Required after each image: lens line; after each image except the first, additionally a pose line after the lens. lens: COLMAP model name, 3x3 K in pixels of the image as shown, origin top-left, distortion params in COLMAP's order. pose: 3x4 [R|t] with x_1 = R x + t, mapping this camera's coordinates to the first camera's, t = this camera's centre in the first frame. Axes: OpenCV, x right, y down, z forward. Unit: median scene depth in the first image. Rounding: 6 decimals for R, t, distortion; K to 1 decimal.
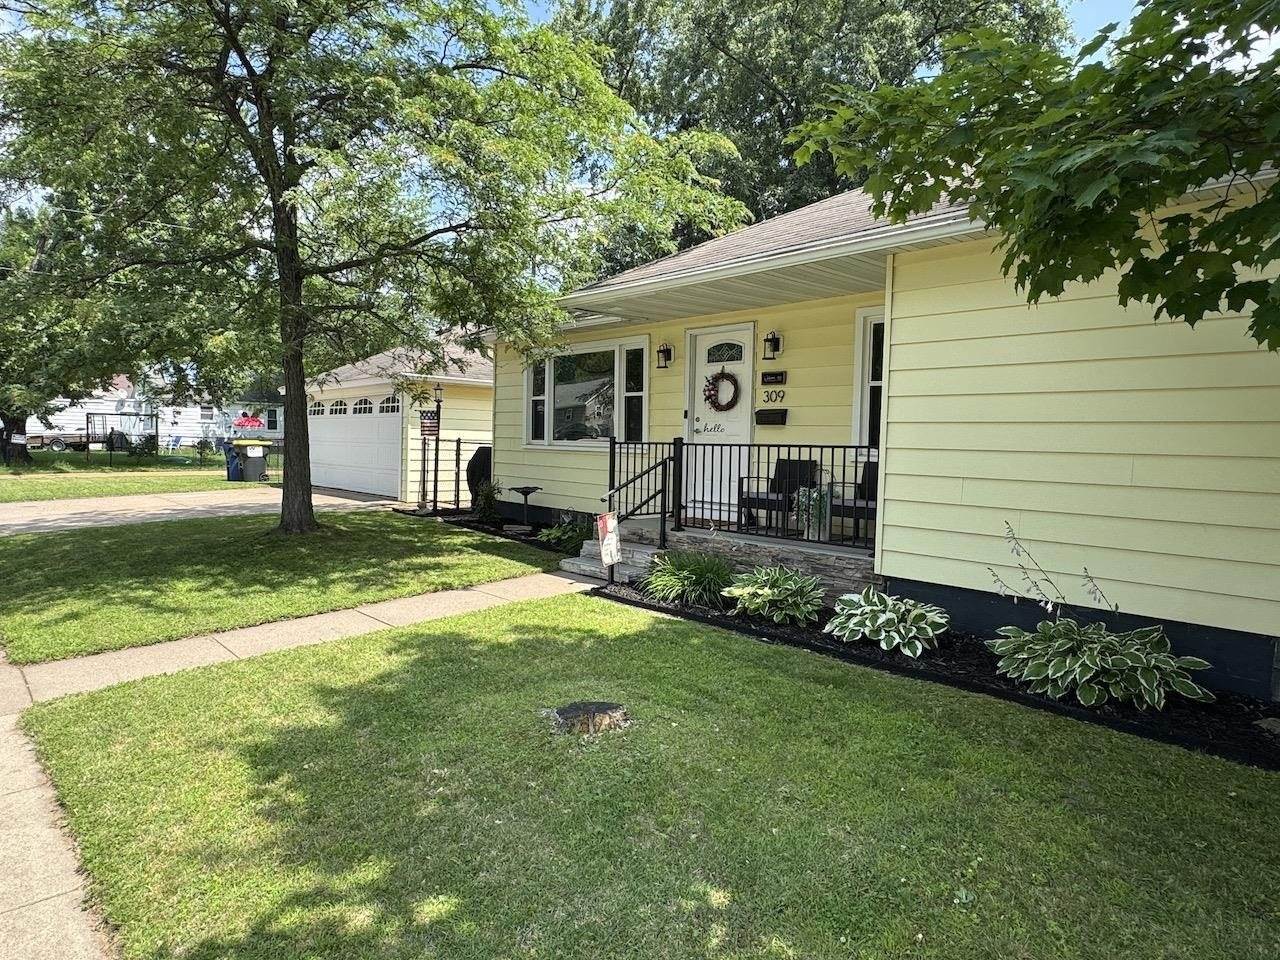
lens RADIAL K [[744.5, 0, 640.0], [0, 744.5, 480.0], [0, 0, 1]] dist [-0.000417, 0.000275]
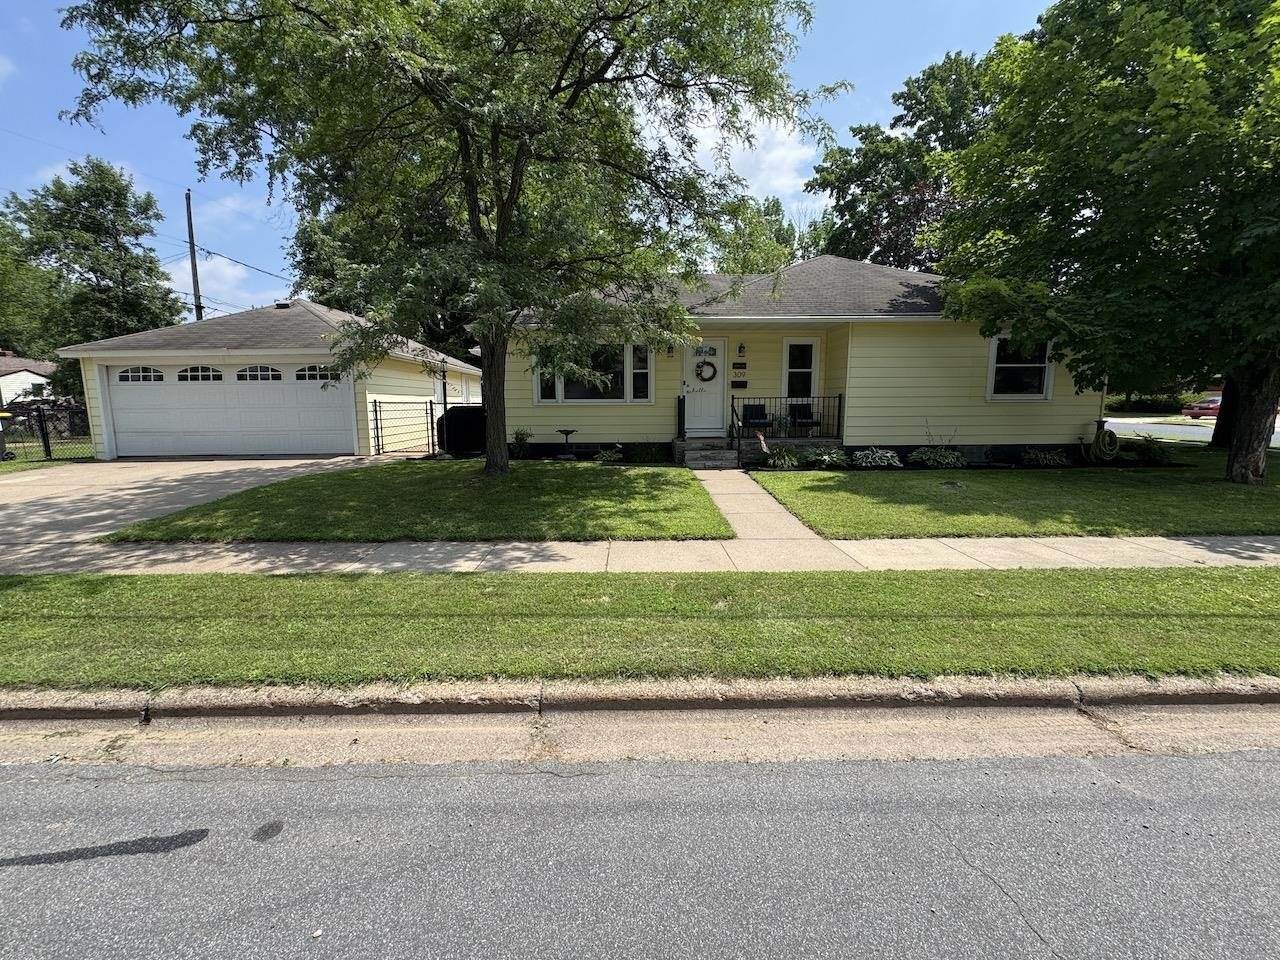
lens RADIAL K [[510.1, 0, 638.9], [0, 510.1, 475.8], [0, 0, 1]] dist [-0.000475, -0.000075]
pose [[0.680286, -0.135258, 0.720359, -1.030761], [0.059433, 0.989768, 0.129716, -0.031167], [-0.730534, -0.045431, 0.681364, 0.197488]]
